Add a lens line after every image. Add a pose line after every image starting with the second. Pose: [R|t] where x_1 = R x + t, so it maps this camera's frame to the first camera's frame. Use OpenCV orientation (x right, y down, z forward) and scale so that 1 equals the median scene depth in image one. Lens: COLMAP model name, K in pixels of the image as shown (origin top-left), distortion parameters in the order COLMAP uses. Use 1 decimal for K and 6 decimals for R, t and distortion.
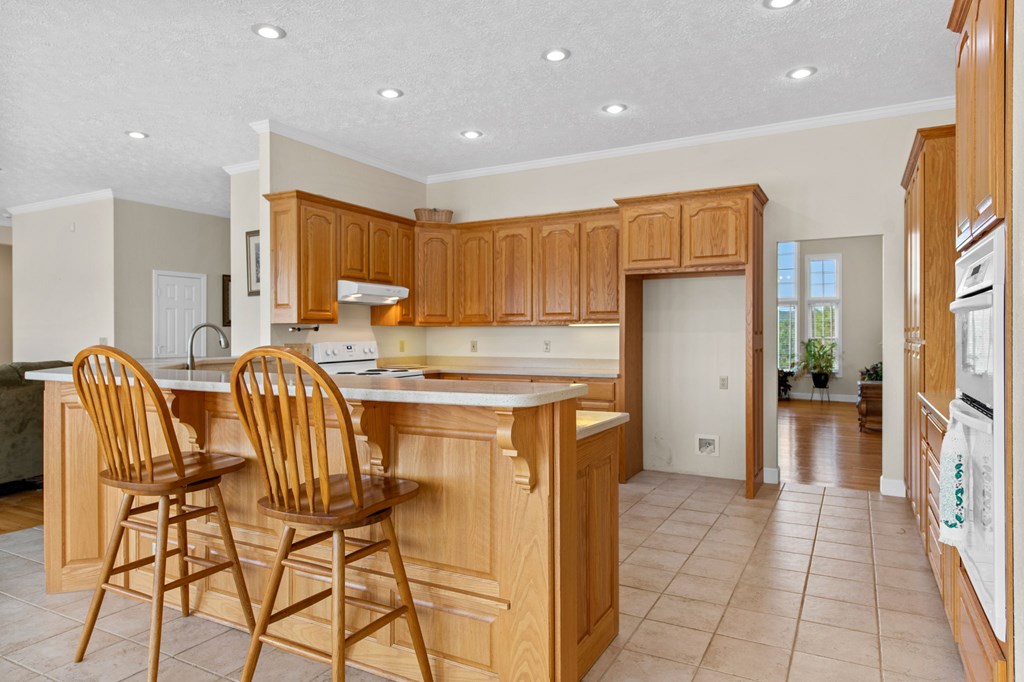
lens RADIAL K [[625.7, 0, 519.6], [0, 625.7, 339.4], [0, 0, 1]] dist [0.017381, -0.006019]
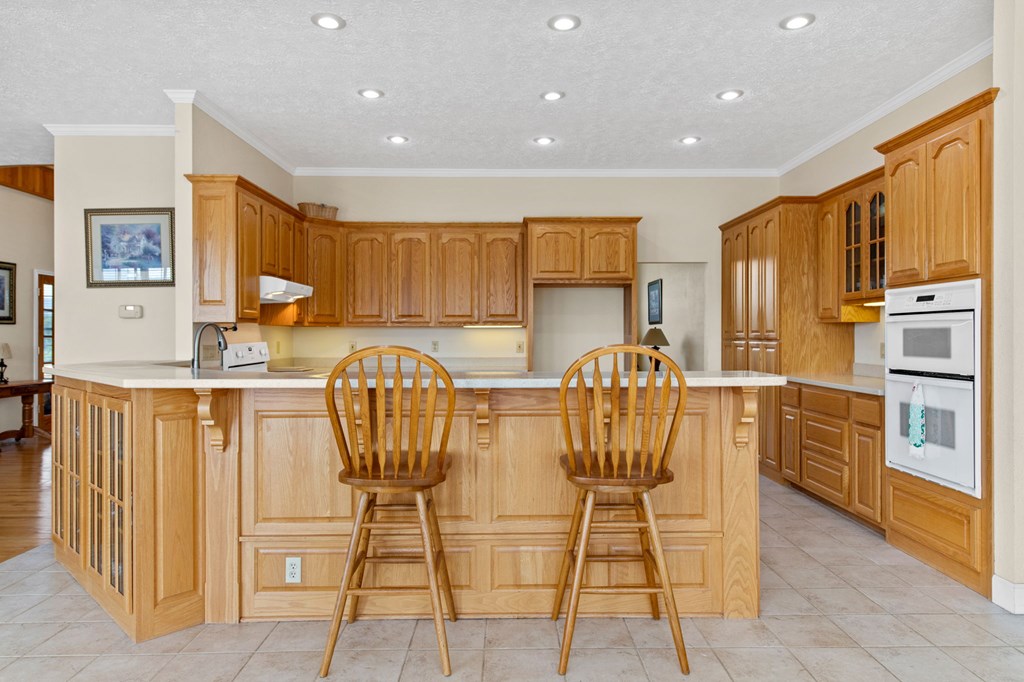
lens RADIAL K [[625.7, 0, 520.5], [0, 625.7, 339.7], [0, 0, 1]] dist [0.017381, -0.006019]
pose [[0.871612, -0.002322, 0.490191, -0.408050], [0.002506, 0.999997, 0.000281, 0.000049], [-0.490190, 0.000984, 0.871615, 0.009545]]
